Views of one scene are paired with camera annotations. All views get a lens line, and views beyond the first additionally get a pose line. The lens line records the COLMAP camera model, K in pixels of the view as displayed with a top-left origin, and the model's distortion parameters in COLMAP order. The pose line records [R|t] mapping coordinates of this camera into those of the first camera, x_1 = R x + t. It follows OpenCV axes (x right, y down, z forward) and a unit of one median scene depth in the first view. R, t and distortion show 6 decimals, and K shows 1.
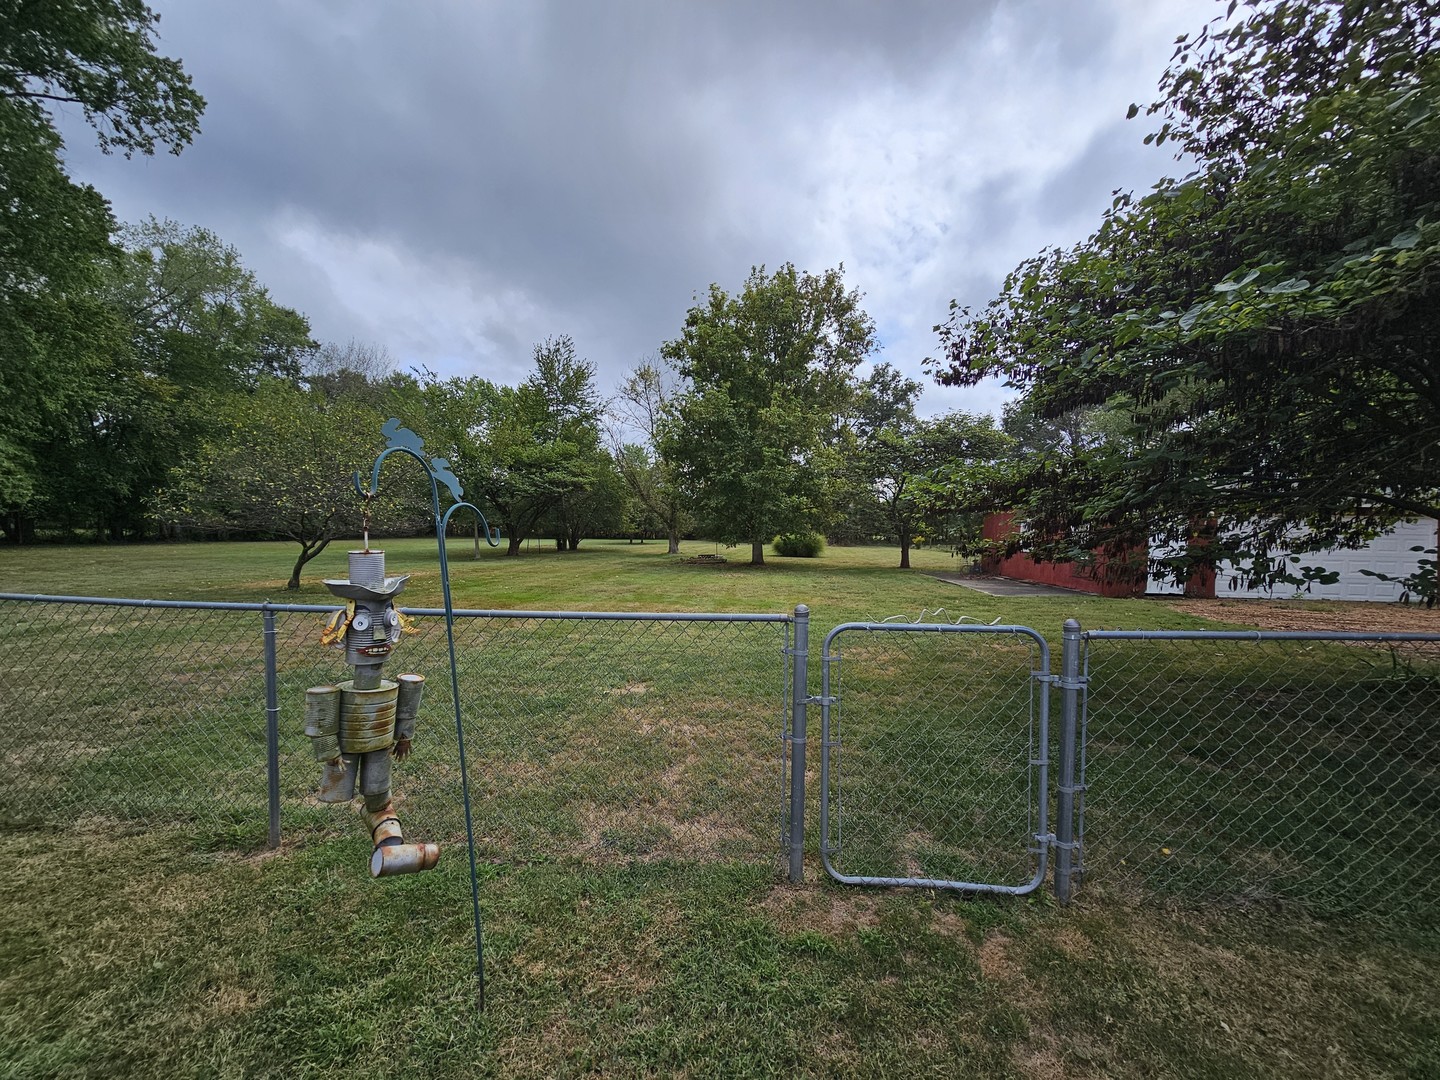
lens RADIAL K [[585.3, 0, 720.0], [0, 585.3, 540.0], [0, 0, 1]] dist [0.002019, -0.000061]
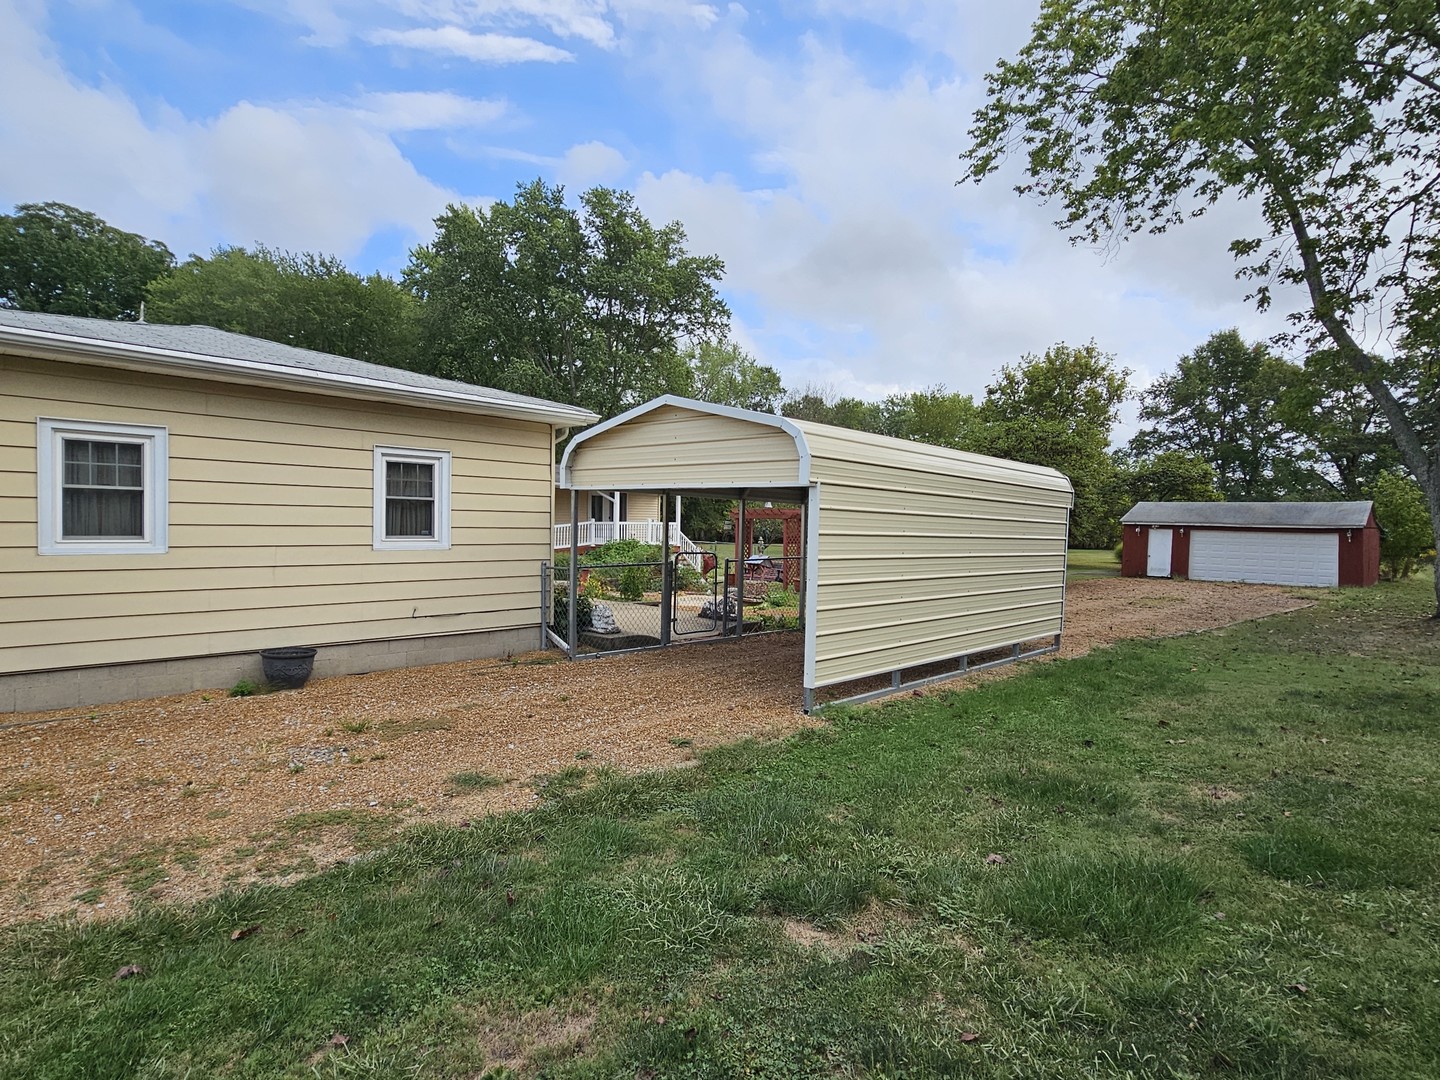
lens RADIAL K [[764.3, 0, 720.0], [0, 764.3, 540.0], [0, 0, 1]] dist [0.002284, -0.000150]
pose [[0.767063, 0.012798, -0.641444, 0.515493], [-0.021732, 0.999746, -0.006041, 0.011106], [0.641203, 0.018574, 0.767146, -0.676660]]
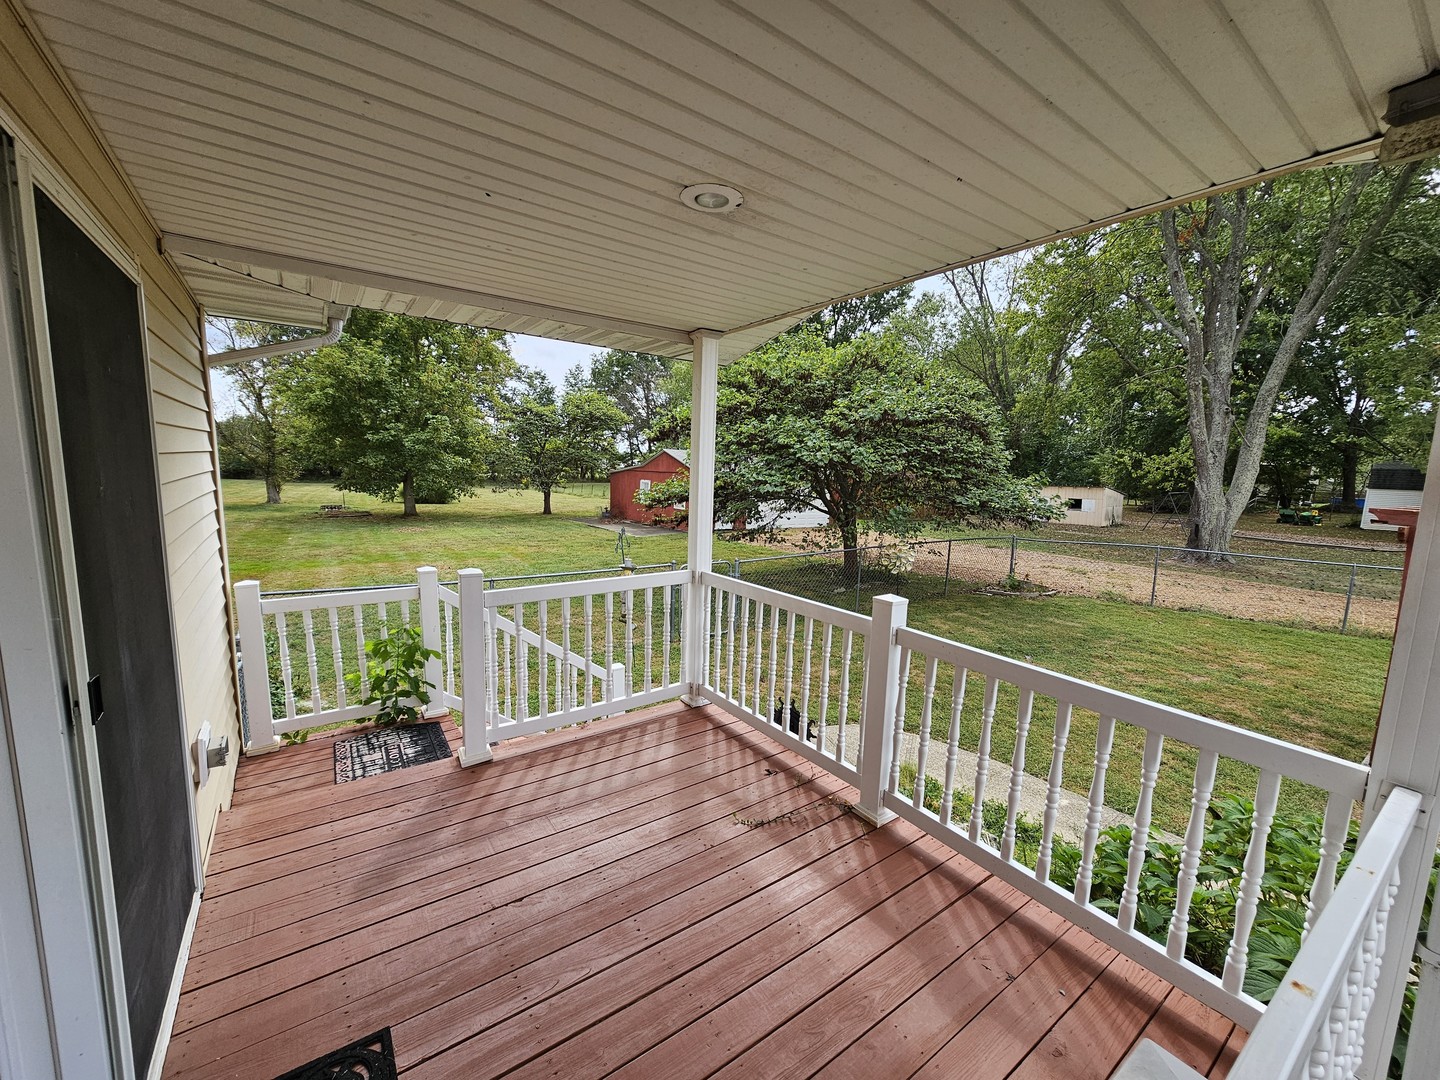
lens RADIAL K [[585.3, 0, 720.0], [0, 585.3, 540.0], [0, 0, 1]] dist [0.002019, -0.000061]
pose [[0.775264, -0.070221, 0.627722, -0.133717], [-0.003186, 0.993354, 0.115059, -0.030700], [-0.631630, -0.091201, 0.769887, -0.132131]]
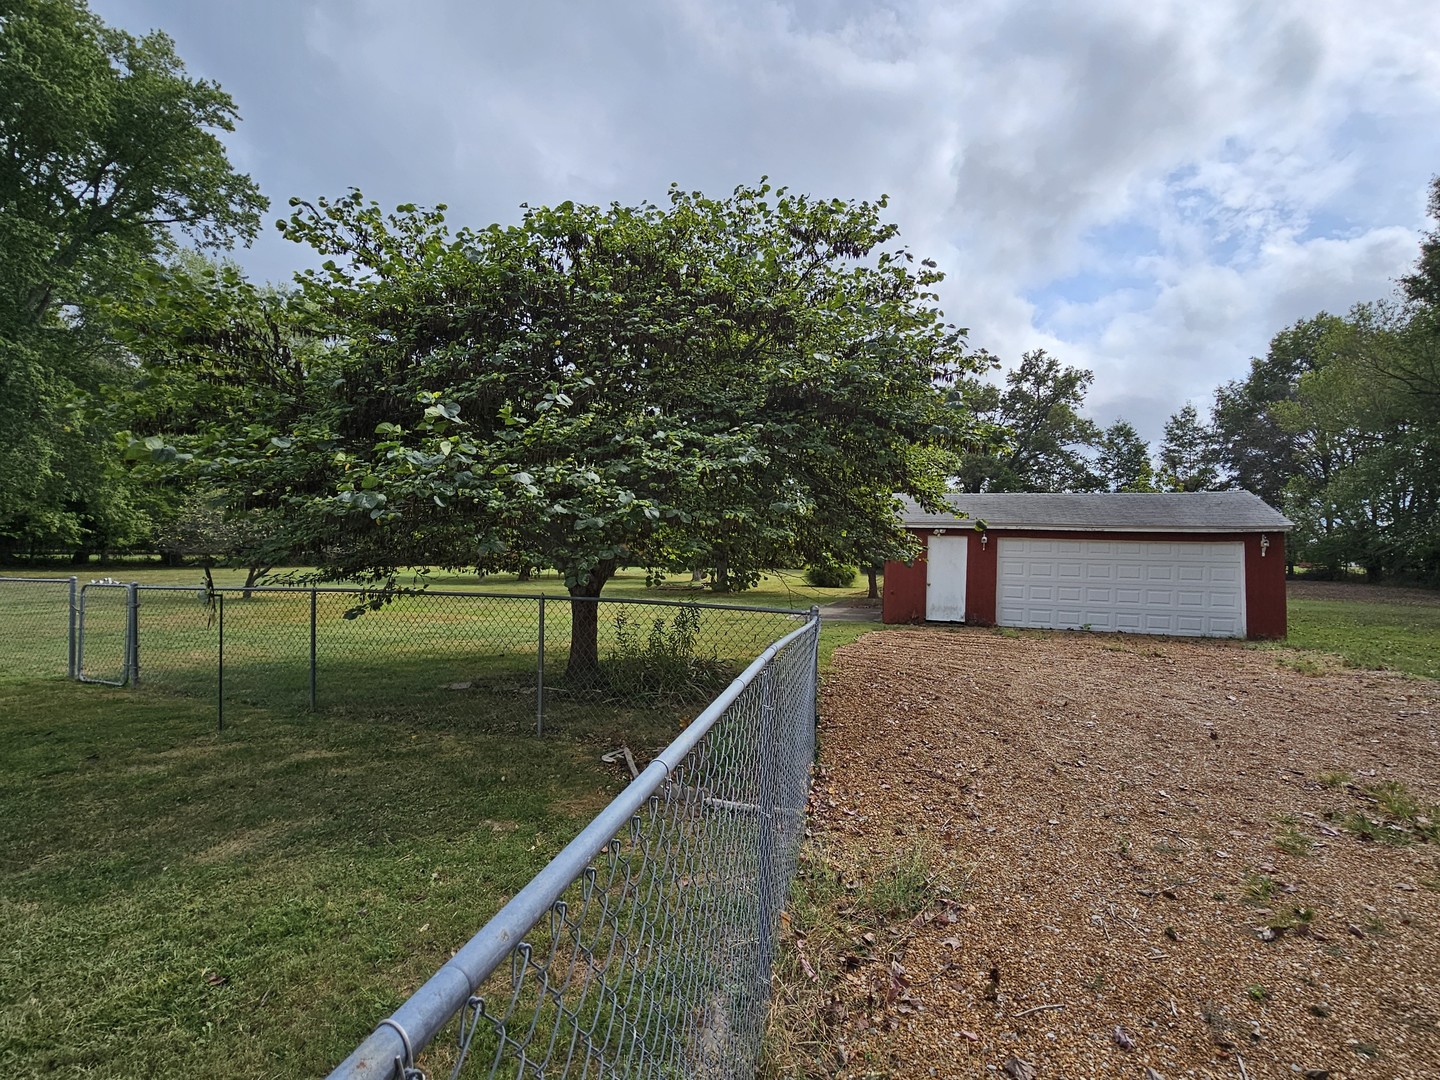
lens RADIAL K [[714.2, 0, 720.0], [0, 714.2, 540.0], [0, 0, 1]] dist [-0.000954, 0.000127]
pose [[0.963319, -0.002017, -0.268350, 0.303165], [-0.009444, 0.999097, -0.041414, 0.004246], [0.268192, 0.042429, 0.962431, -0.103307]]
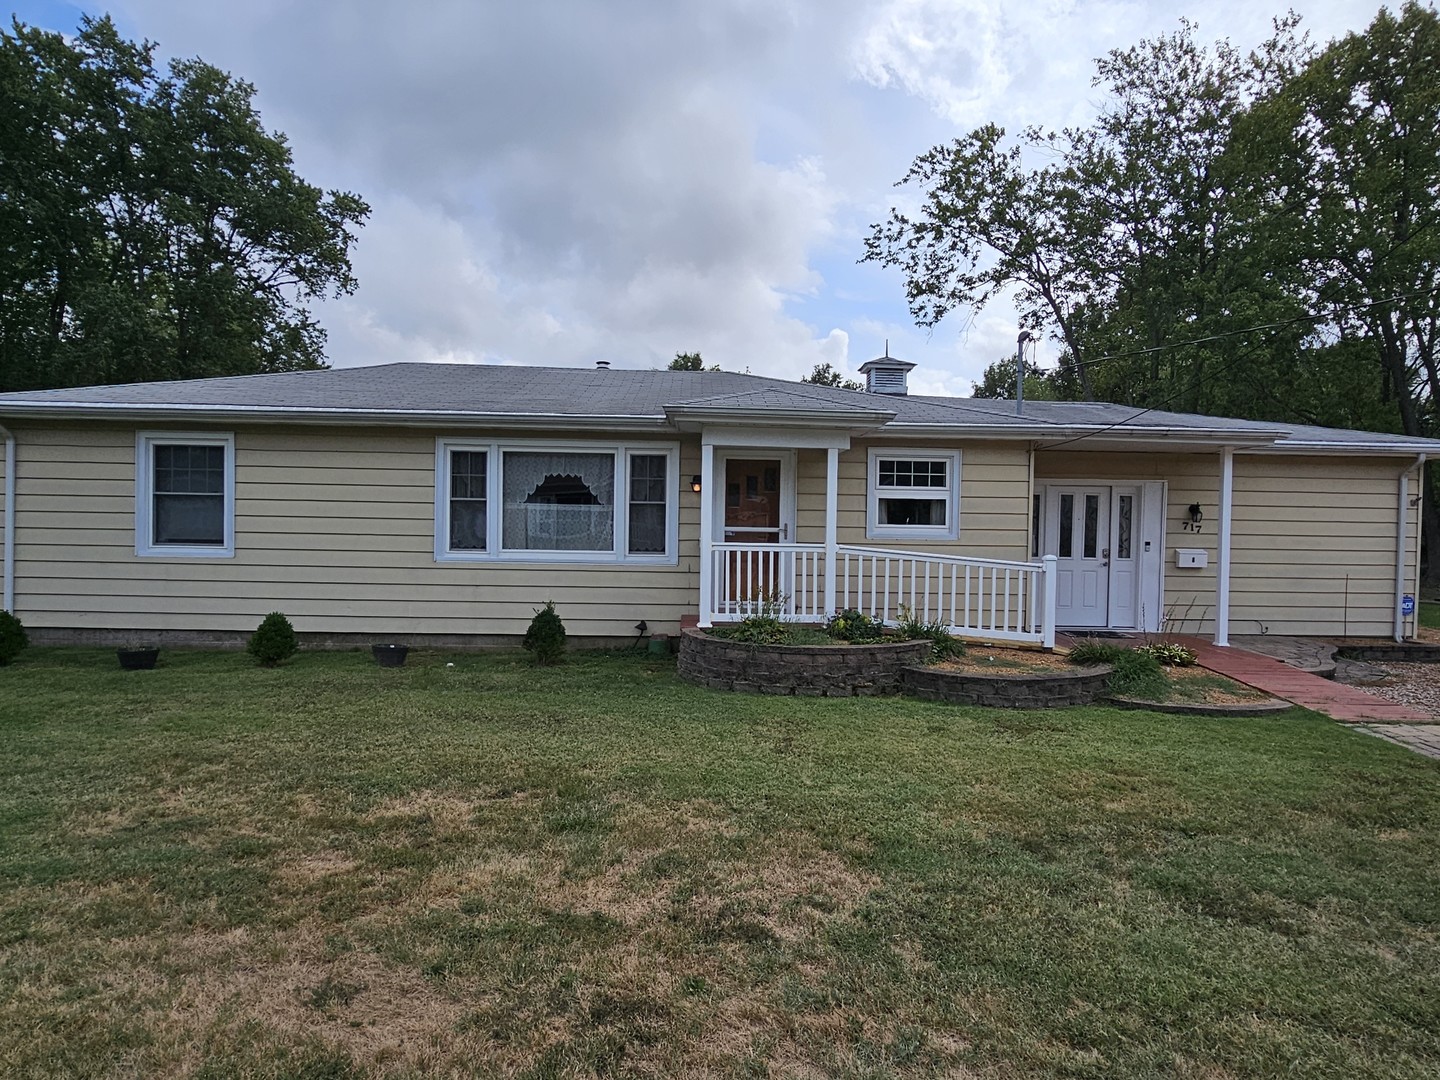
lens RADIAL K [[876.5, 0, 694.7], [0, 876.5, 536.8], [0, 0, 1]] dist [0.000287, 0.000287]
pose [[0.997316, 0.007389, 0.072850, -0.091160], [-0.006475, 0.999897, -0.012771, 0.008948], [-0.072937, 0.012265, 0.997261, -1.031424]]
